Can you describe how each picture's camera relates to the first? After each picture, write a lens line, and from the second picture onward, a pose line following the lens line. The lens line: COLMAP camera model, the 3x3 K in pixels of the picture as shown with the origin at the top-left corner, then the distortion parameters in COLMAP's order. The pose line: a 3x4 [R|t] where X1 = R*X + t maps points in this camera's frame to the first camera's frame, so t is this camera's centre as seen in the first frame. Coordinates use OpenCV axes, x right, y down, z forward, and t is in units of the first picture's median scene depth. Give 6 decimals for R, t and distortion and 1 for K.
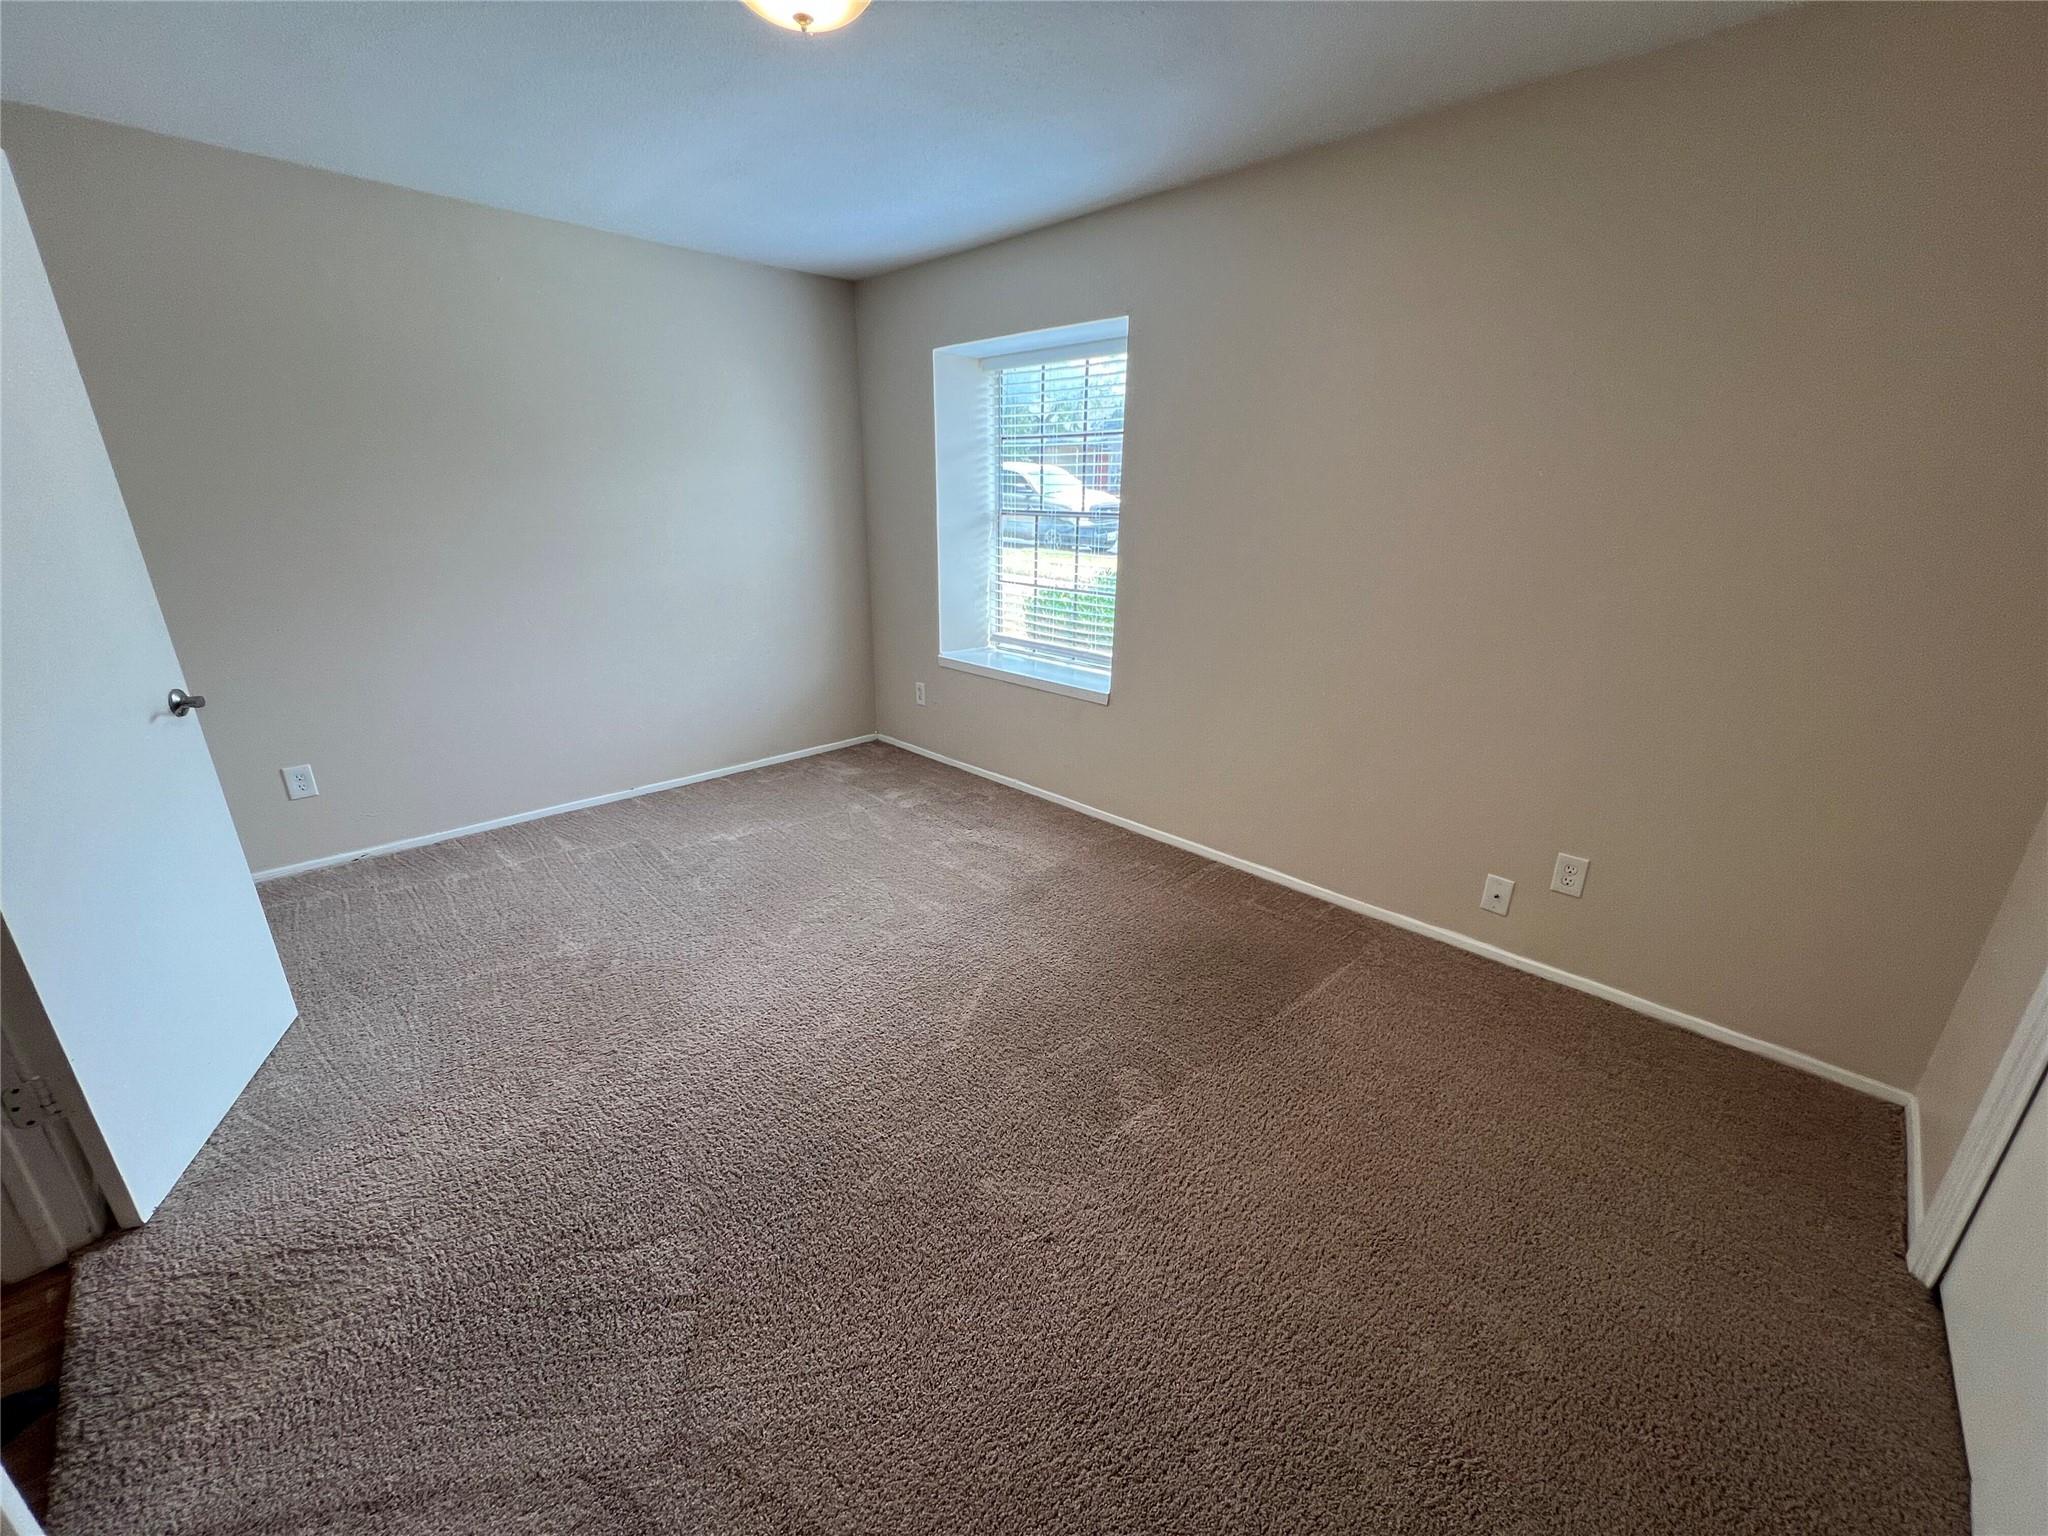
lens RADIAL K [[817.3, 0, 1032.4], [0, 817.3, 767.8], [0, 0, 1]] dist [-0.001567, 0.000496]
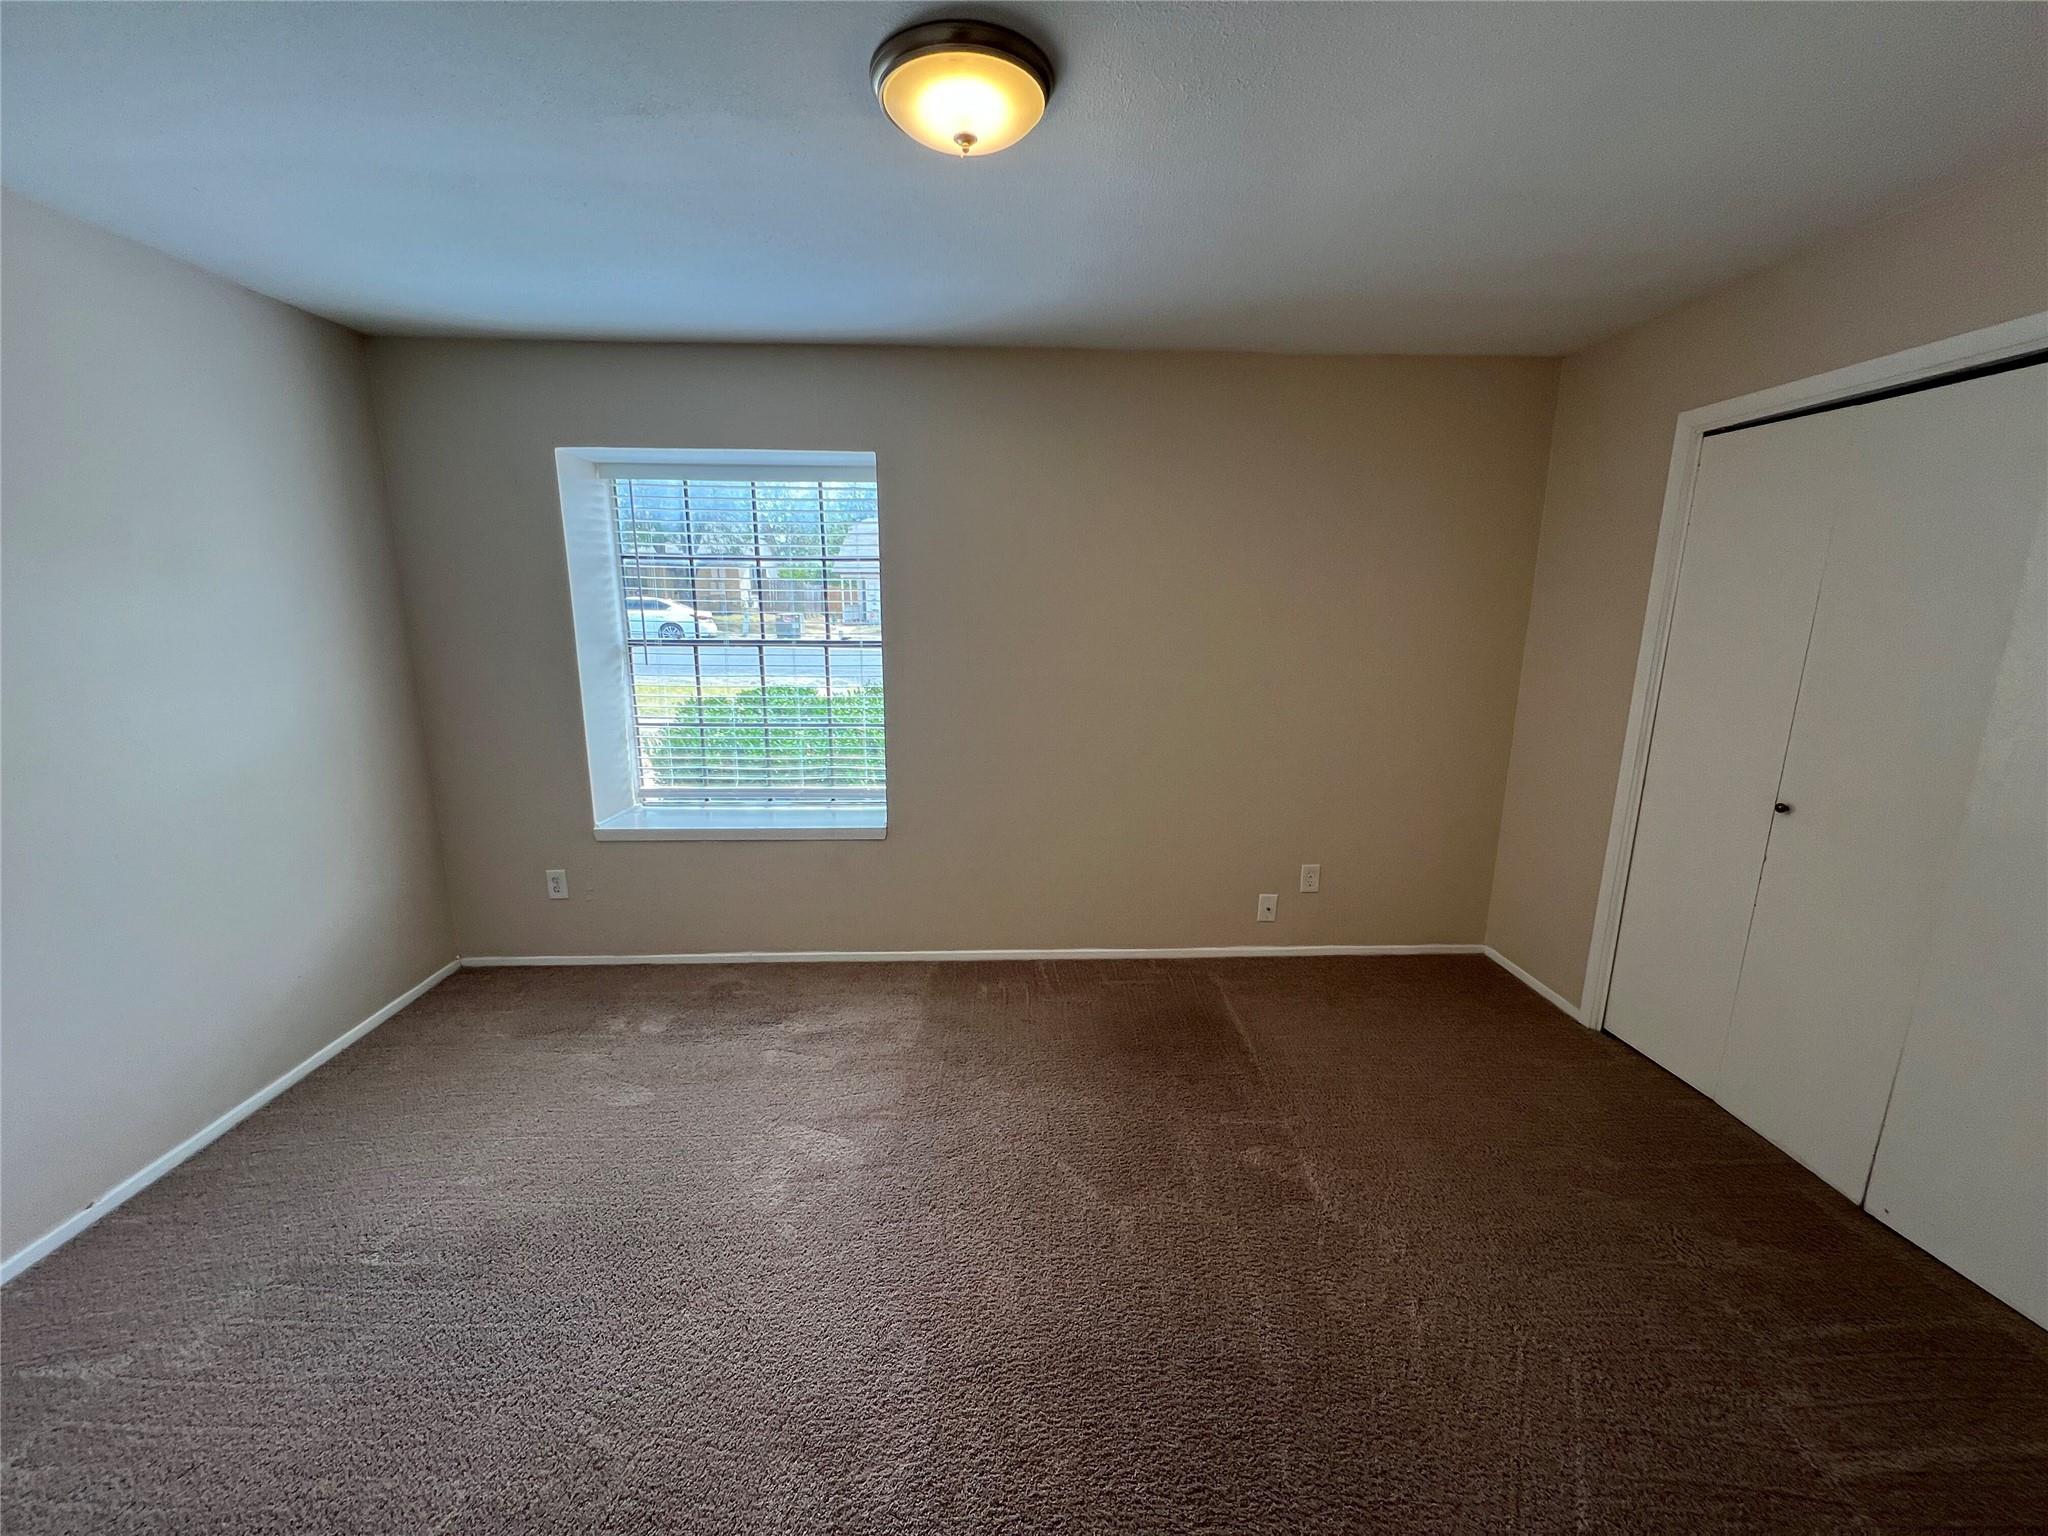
lens RADIAL K [[817.3, 0, 1033.1], [0, 817.3, 764.5], [0, 0, 1]] dist [-0.001567, 0.000496]
pose [[0.676536, -0.153397, 0.720256, -0.423006], [0.234012, 0.972150, -0.012763, -0.099948], [-0.698239, 0.177183, 0.693591, 0.189758]]
